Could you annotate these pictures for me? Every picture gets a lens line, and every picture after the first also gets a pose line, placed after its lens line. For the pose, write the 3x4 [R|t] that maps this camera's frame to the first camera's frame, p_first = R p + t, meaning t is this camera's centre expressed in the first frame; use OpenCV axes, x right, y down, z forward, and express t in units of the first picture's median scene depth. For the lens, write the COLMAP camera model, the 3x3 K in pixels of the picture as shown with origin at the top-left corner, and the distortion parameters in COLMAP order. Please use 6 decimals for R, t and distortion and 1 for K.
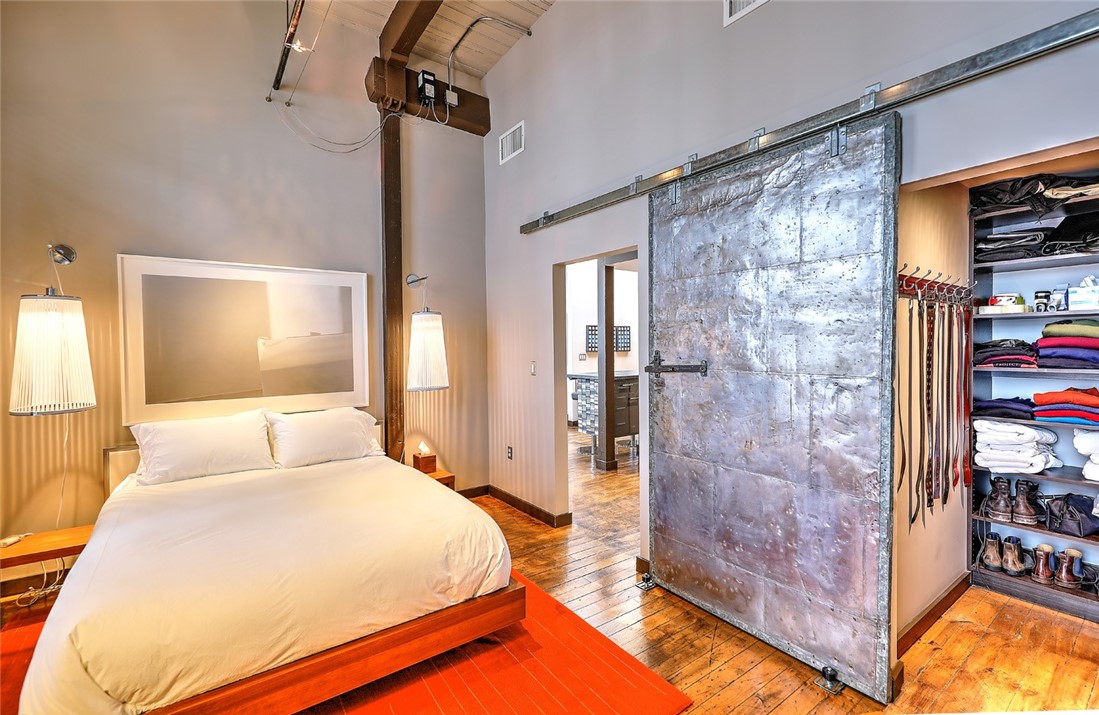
lens RADIAL K [[476.7, 0, 545.5], [0, 476.7, 354.4], [0, 0, 1]] dist [-0.000627, -0.000265]
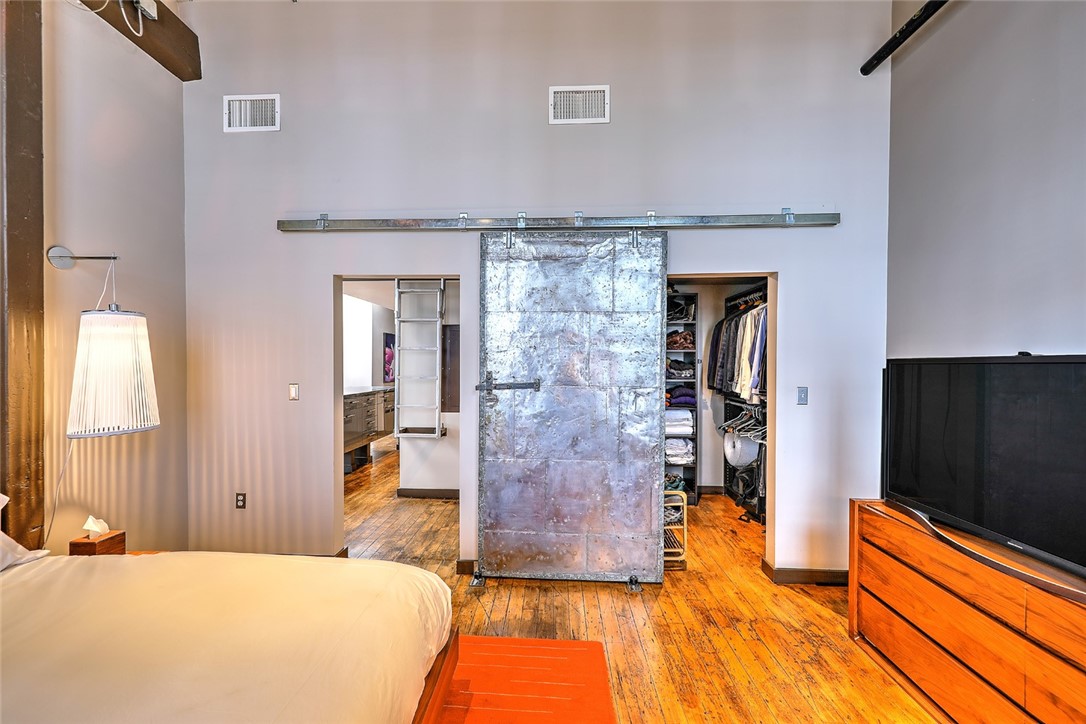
lens RADIAL K [[405.0, 0, 538.4], [0, 405.0, 368.0], [0, 0, 1]] dist [0.002696, -0.000076]
pose [[0.624113, 0.003572, 0.781326, -0.447759], [0.006422, 0.999932, -0.009702, -0.005156], [-0.781308, 0.011073, 0.624047, 0.295692]]
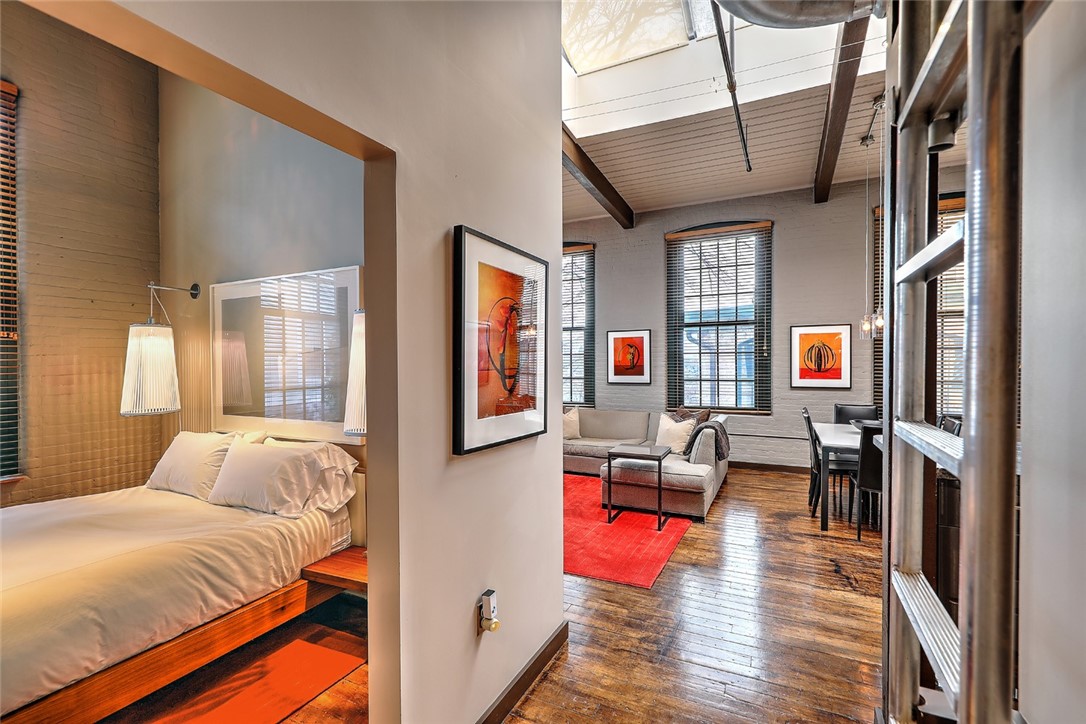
lens RADIAL K [[487.0, 0, 540.0], [0, 487.0, 368.8], [0, 0, 1]] dist [0.002027, 0.000105]
pose [[0.459820, 0.015890, -0.887870, 0.592049], [-0.016792, 0.999817, 0.009197, -0.030066], [0.887854, 0.010680, 0.460002, 1.250418]]
